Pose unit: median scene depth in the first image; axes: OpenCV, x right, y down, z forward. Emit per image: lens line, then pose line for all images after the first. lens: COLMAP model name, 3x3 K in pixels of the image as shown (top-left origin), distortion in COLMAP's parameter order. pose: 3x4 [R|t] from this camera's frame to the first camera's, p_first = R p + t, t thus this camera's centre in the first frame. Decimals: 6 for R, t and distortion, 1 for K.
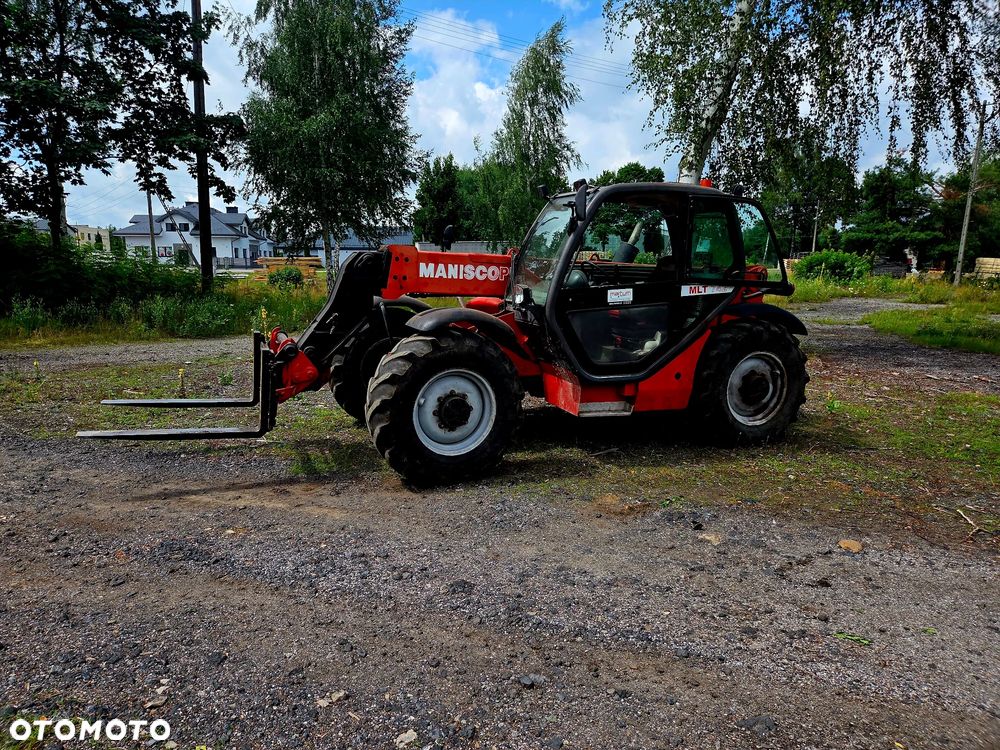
lens RADIAL K [[650.3, 0, 502.9], [0, 650.3, 373.9], [0, 0, 1]] dist [0.075727, -0.058408]
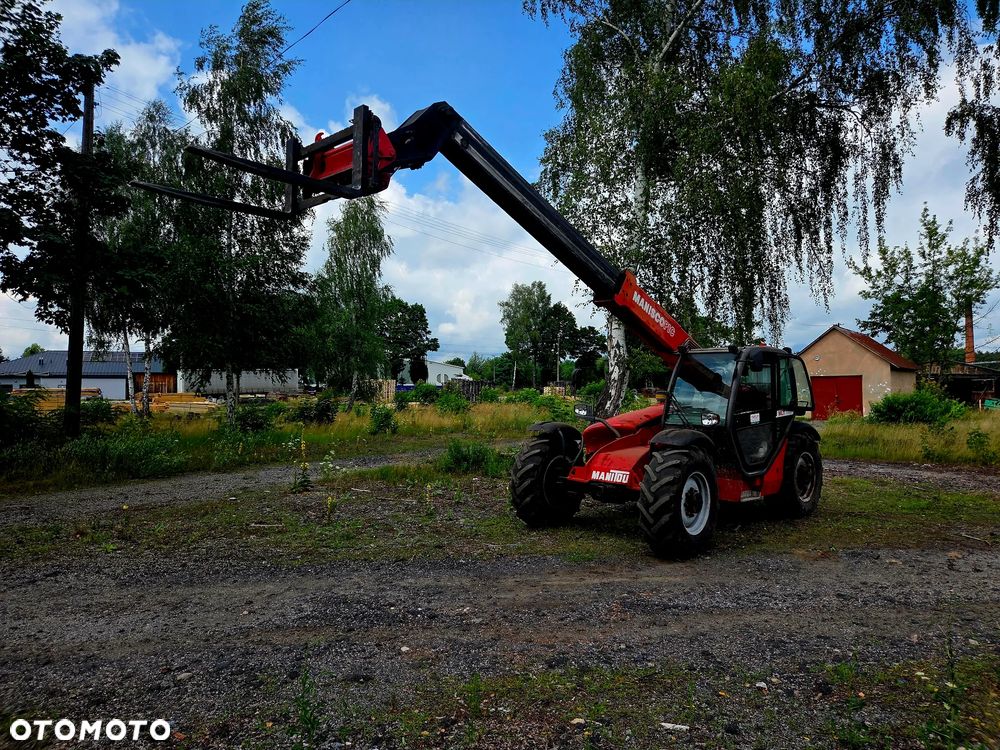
lens RADIAL K [[648.0, 0, 510.0], [0, 648.0, 366.1], [0, 0, 1]] dist [0.079191, -0.063856]
pose [[0.918656, 0.000188, 0.395058, -0.879446], [0.080404, 0.978981, -0.187434, 0.001195], [-0.386789, 0.203952, 0.899332, -0.166037]]
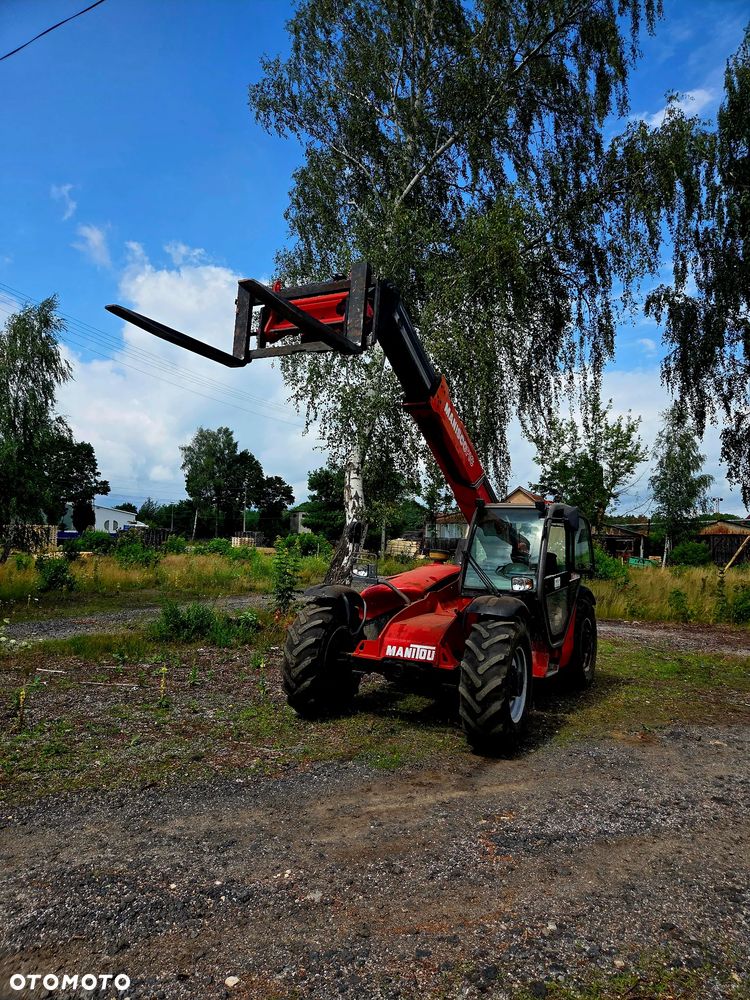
lens RADIAL K [[648.0, 0, 375.0], [0, 648.0, 500.0], [0, 0, 1]] dist [0.079191, -0.063856]
pose [[0.770247, 0.045494, 0.636121, -0.922131], [0.097562, 0.977306, -0.188028, -0.060043], [-0.630240, 0.206889, 0.748328, 0.149840]]
